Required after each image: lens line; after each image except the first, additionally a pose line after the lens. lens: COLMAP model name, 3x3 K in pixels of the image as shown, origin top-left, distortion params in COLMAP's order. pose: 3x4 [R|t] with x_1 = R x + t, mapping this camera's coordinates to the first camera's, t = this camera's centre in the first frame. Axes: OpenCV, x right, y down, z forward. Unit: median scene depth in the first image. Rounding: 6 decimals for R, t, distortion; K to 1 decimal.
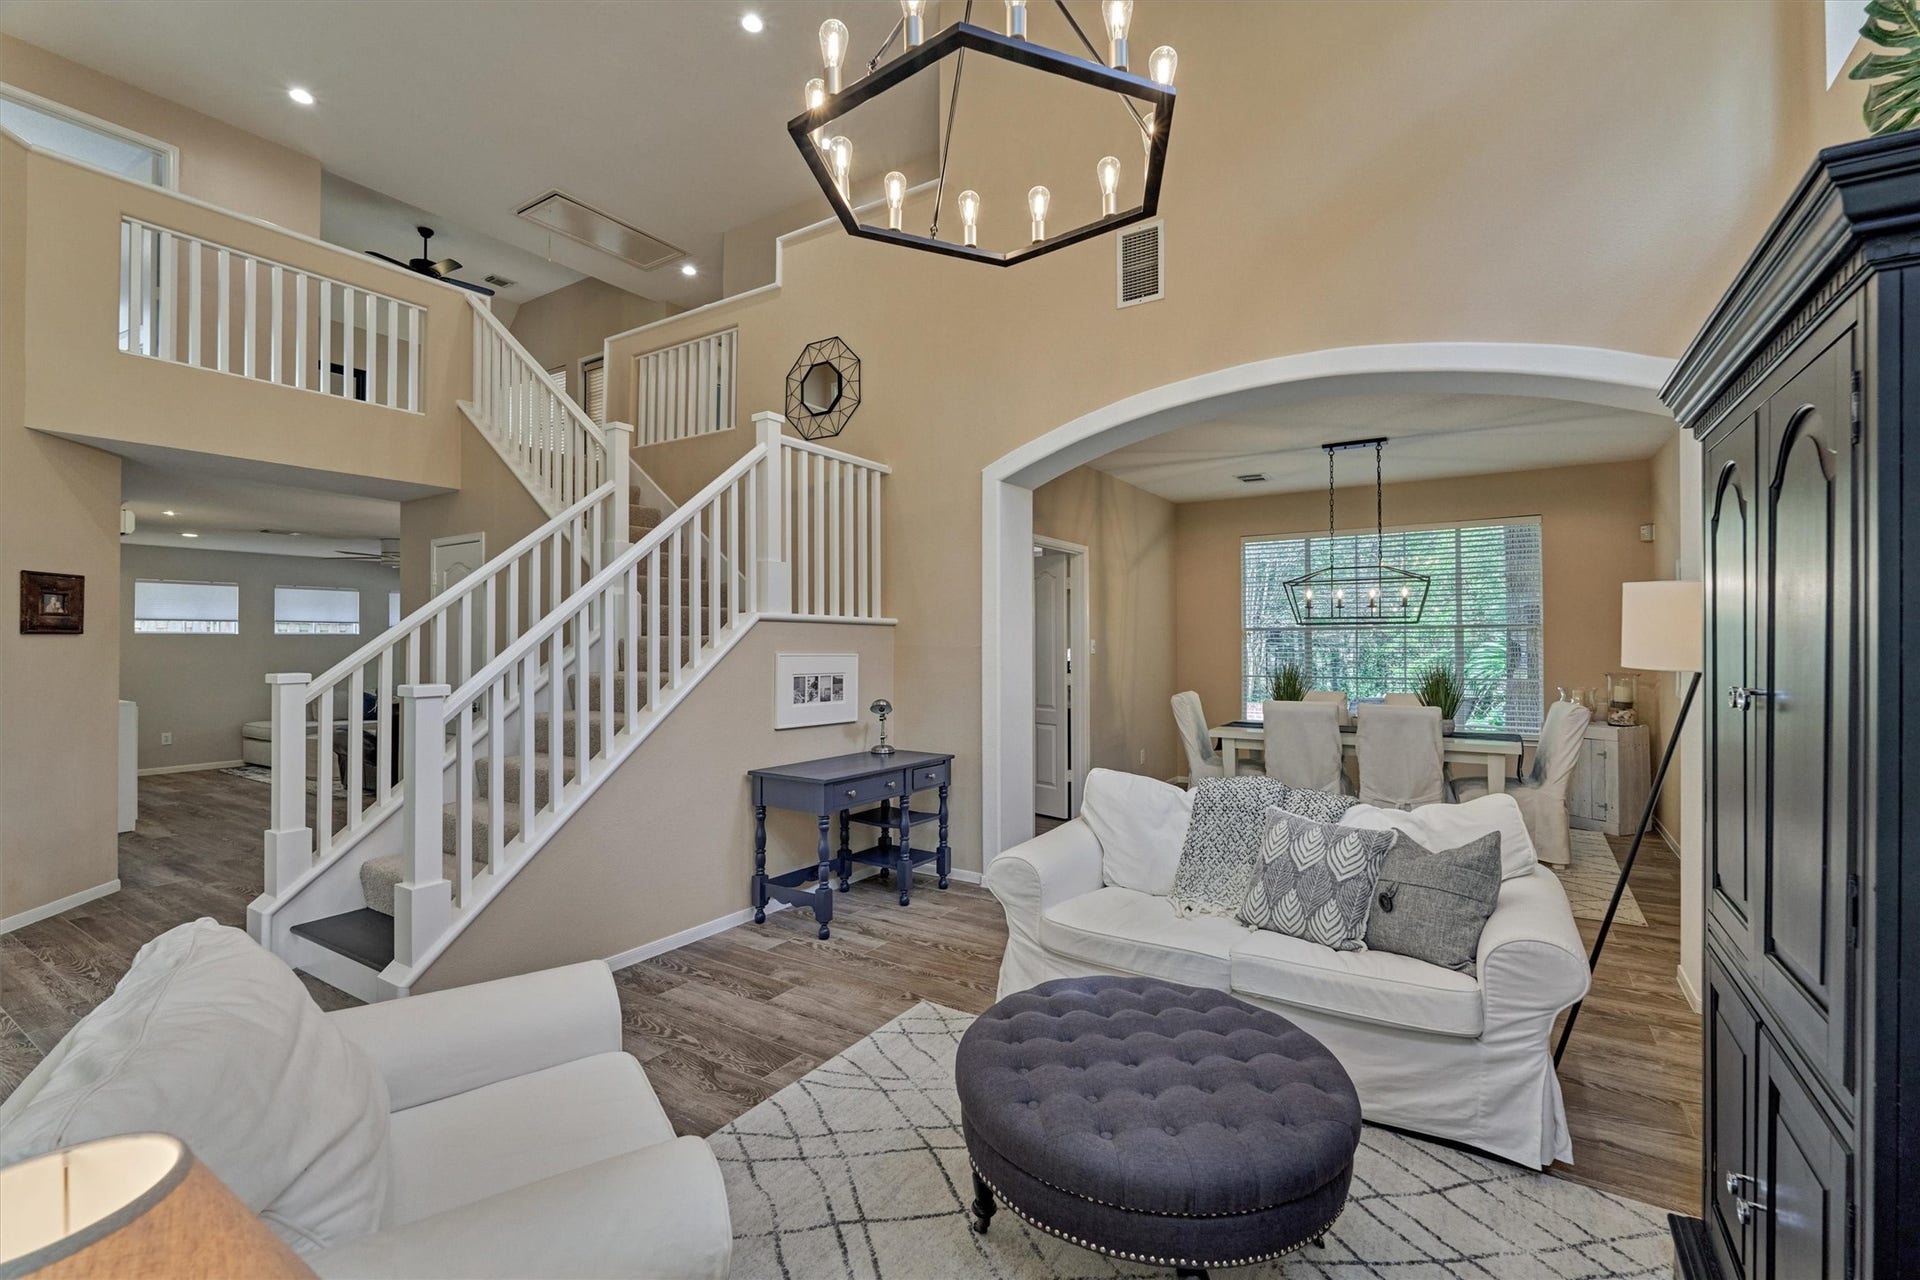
lens RADIAL K [[841.1, 0, 959.5], [0, 841.1, 636.5], [0, 0, 1]] dist [-0.001013, 0.000258]
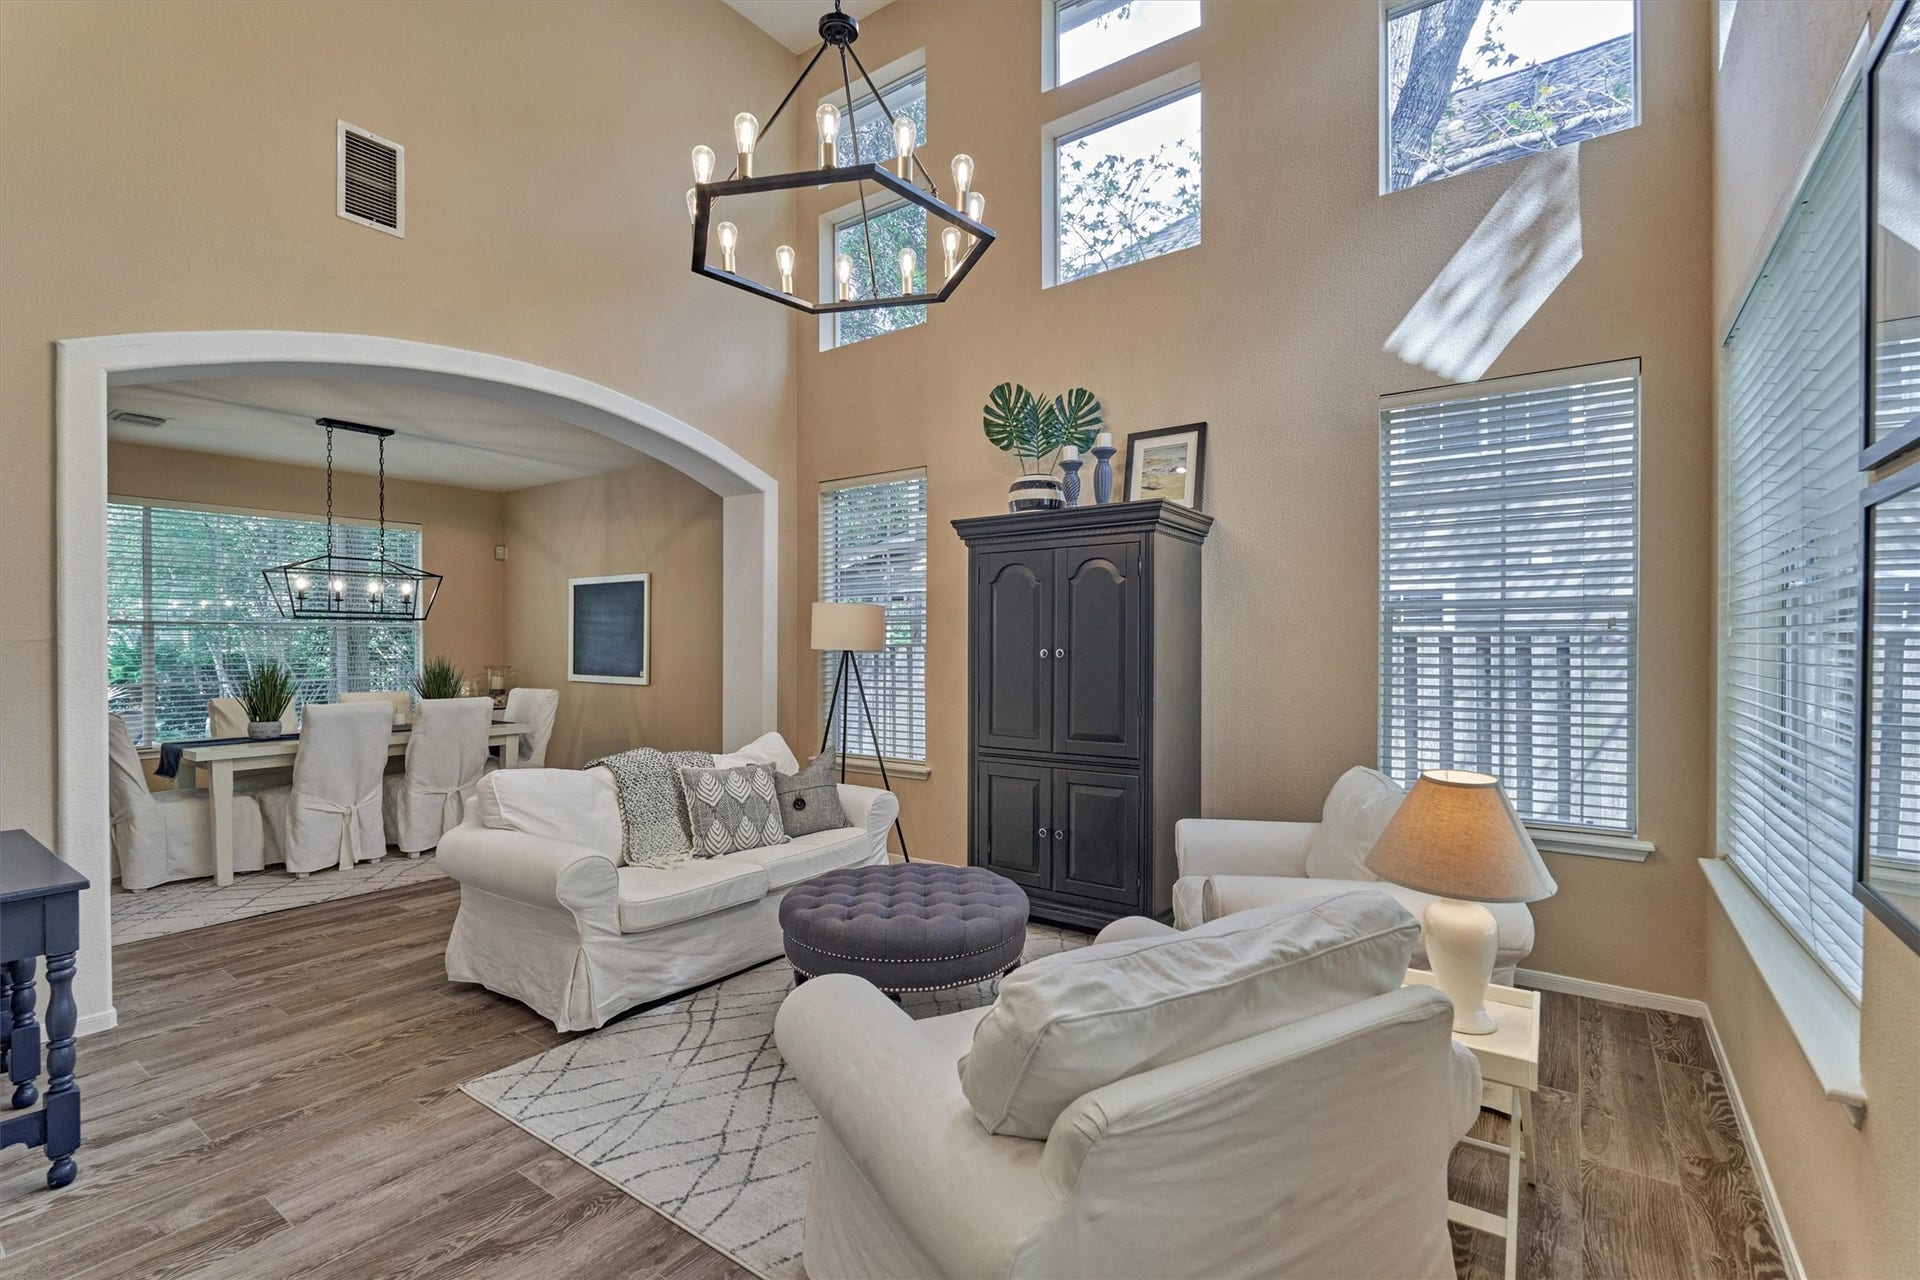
lens RADIAL K [[865.8, 0, 961.4], [0, 865.8, 645.9], [0, 0, 1]] dist [-0.005488, -0.000145]
pose [[0.046925, 0.000178, 0.998898, -0.665854], [0.001094, 0.999999, -0.000229, 0.022074], [-0.998898, 0.001103, 0.046925, 0.406541]]
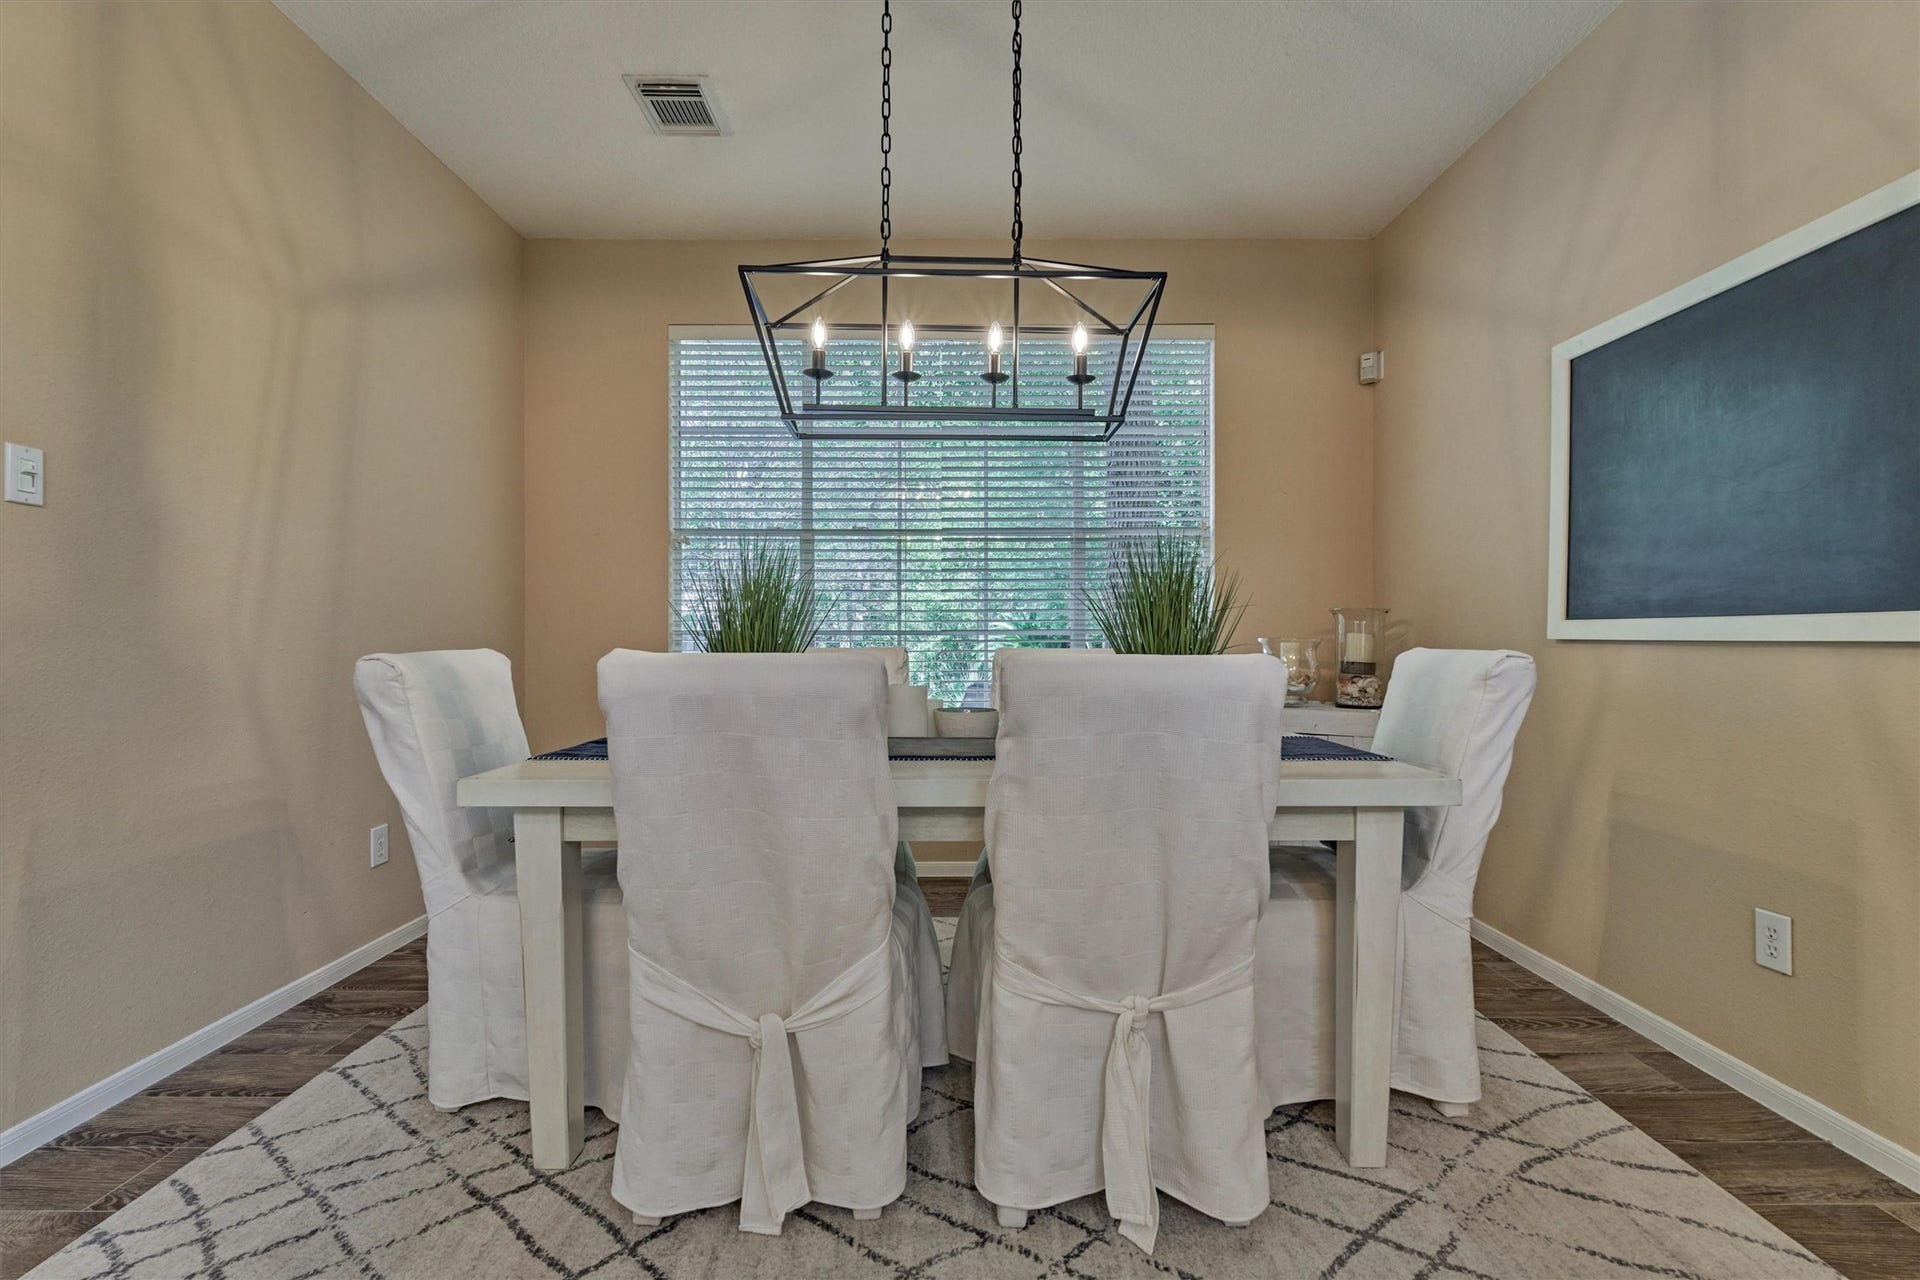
lens RADIAL K [[886.5, 0, 960.0], [0, 886.5, 640.0], [0, 0, 1]] dist [0.000711, 0.000094]
pose [[0.839382, 0.005165, 0.543518, 0.410415], [-0.005325, 0.999985, -0.001280, 0.099864], [-0.543516, -0.001820, 0.839397, 1.015438]]
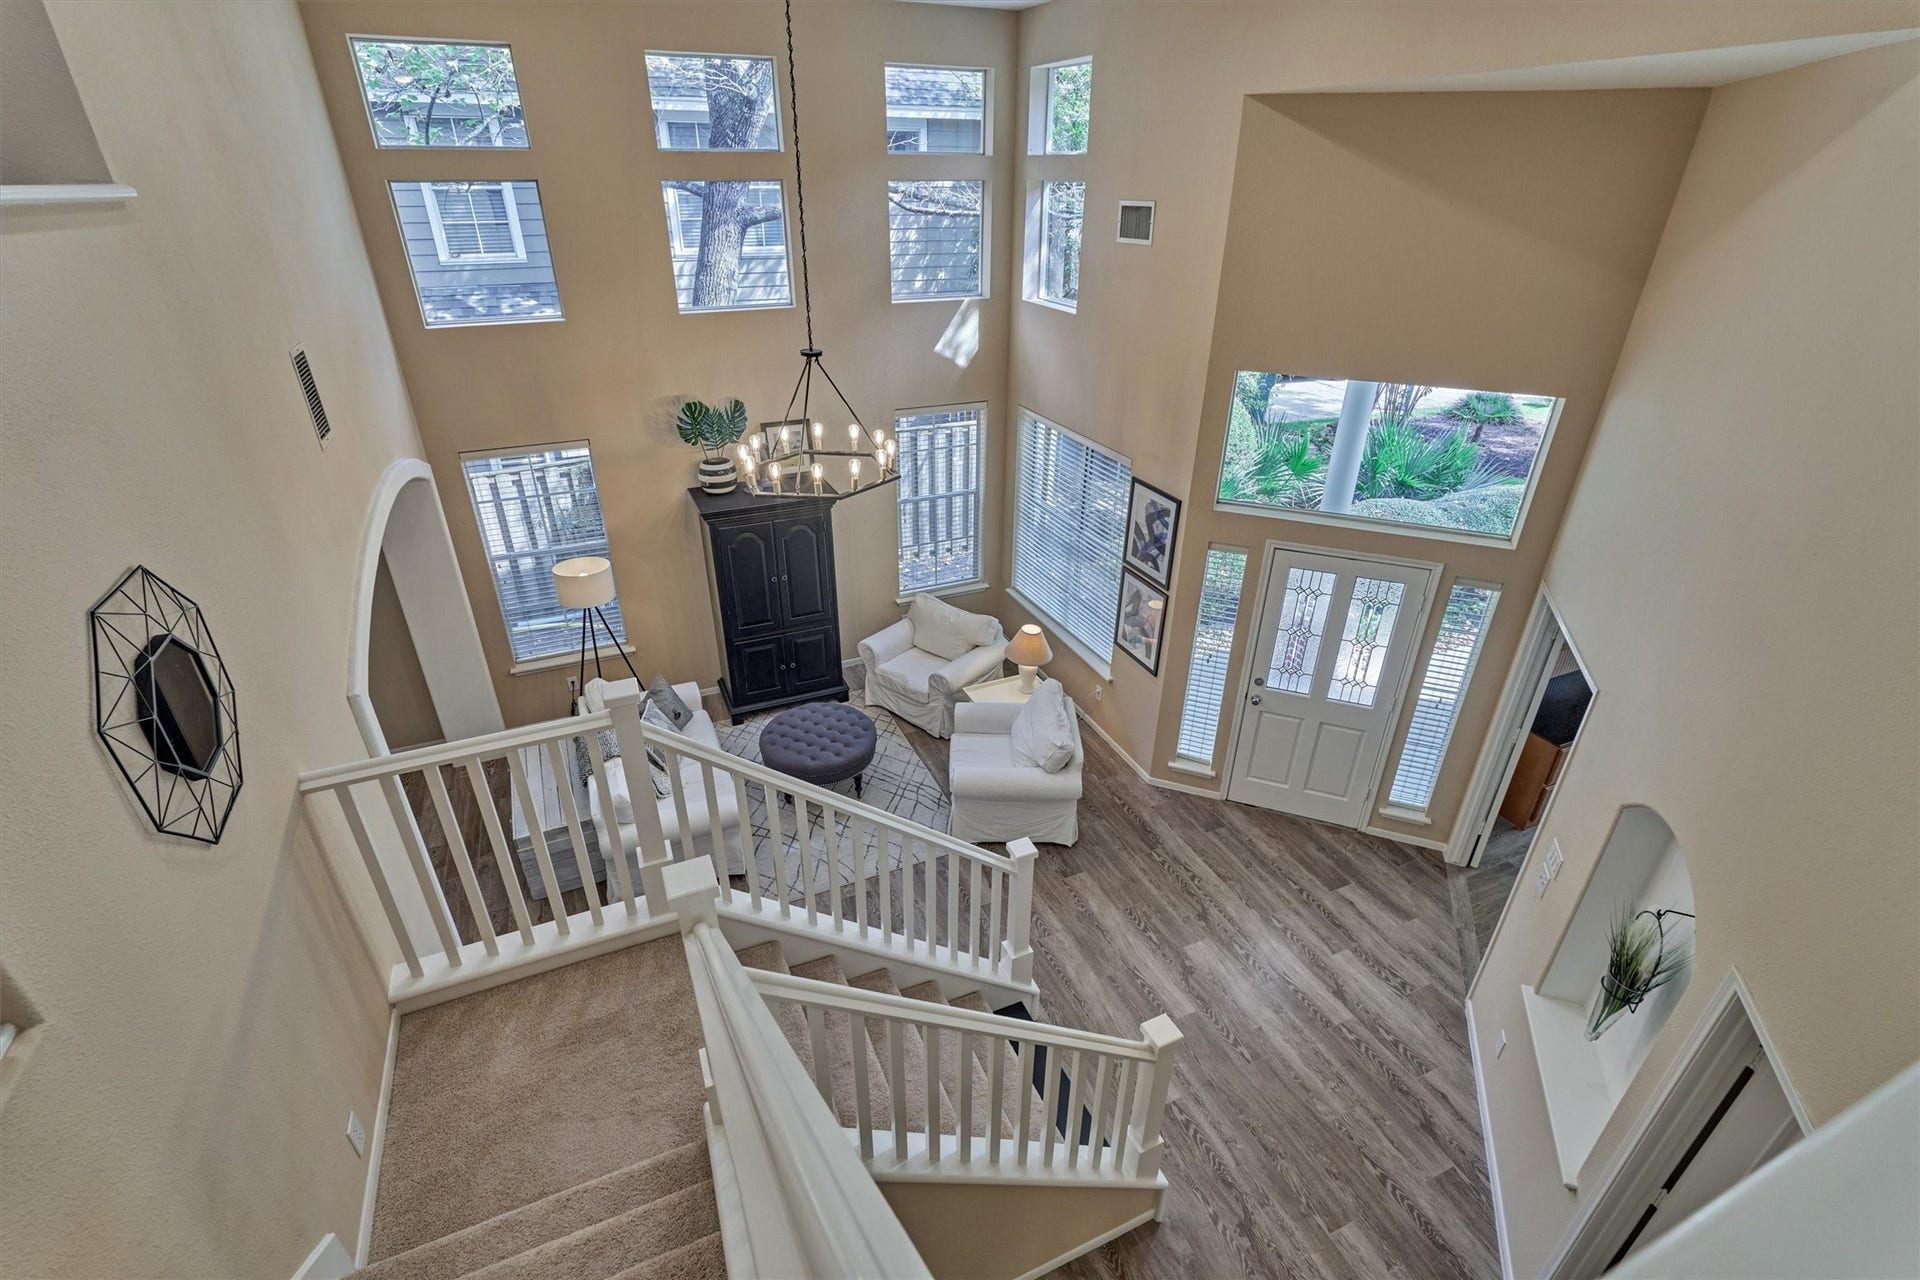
lens RADIAL K [[865.8, 0, 961.4], [0, 865.8, 645.9], [0, 0, 1]] dist [-0.005488, -0.000145]
pose [[-0.835325, -0.270399, 0.478661, -0.864430], [-0.006641, 0.875578, 0.483031, -0.696043], [-0.549716, 0.400309, -0.733188, 1.485191]]
